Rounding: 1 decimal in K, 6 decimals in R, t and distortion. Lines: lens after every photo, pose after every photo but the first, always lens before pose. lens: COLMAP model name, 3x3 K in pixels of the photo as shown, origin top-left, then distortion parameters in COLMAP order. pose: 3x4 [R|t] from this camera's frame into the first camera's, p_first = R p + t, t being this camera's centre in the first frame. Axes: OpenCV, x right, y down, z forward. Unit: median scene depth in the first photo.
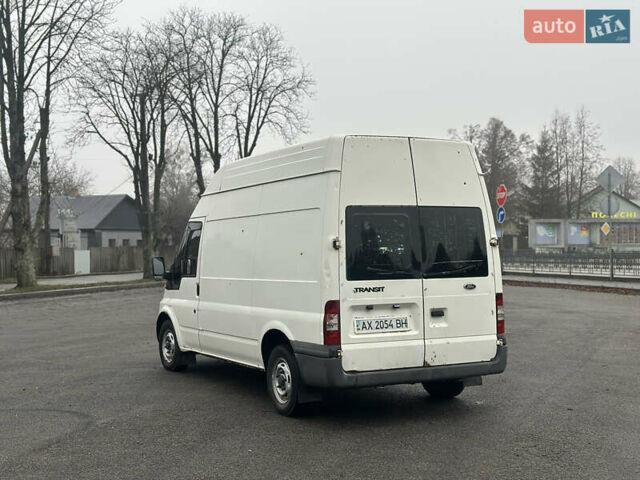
lens RADIAL K [[890.9, 0, 324.0], [0, 890.9, 242.1], [0, 0, 1]] dist [0.147753, 0.000000]
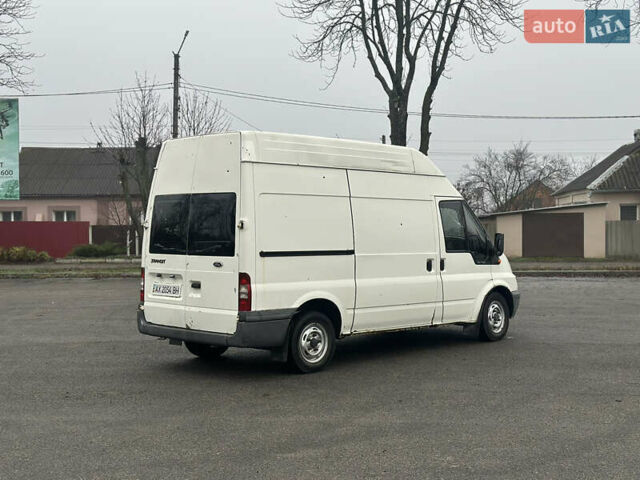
lens RADIAL K [[890.9, 0, 324.4], [0, 890.9, 238.5], [0, 0, 1]] dist [0.147753, 0.000000]
pose [[0.298949, 0.027612, -0.953869, 1.260306], [0.004558, 0.999529, 0.030362, -0.015725], [0.954258, -0.013425, 0.298682, 0.795678]]
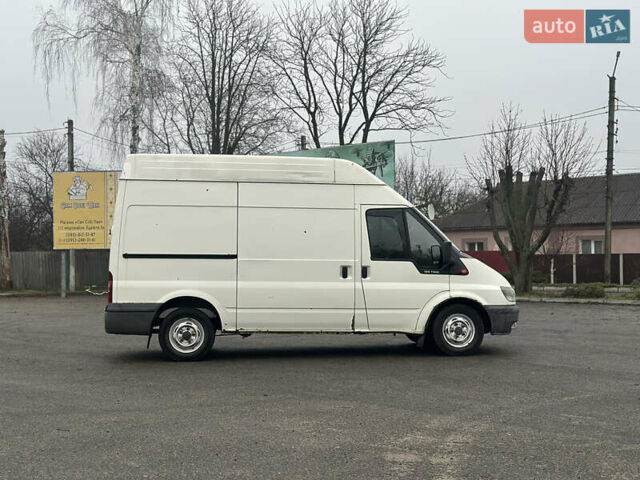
lens RADIAL K [[890.9, 0, 324.3], [0, 890.9, 242.2], [0, 0, 1]] dist [0.147753, 0.000000]
pose [[-0.365502, -0.007269, -0.930782, 1.311401], [0.011125, 0.999864, -0.012177, 0.035597], [0.930744, -0.014806, -0.365371, 1.801047]]
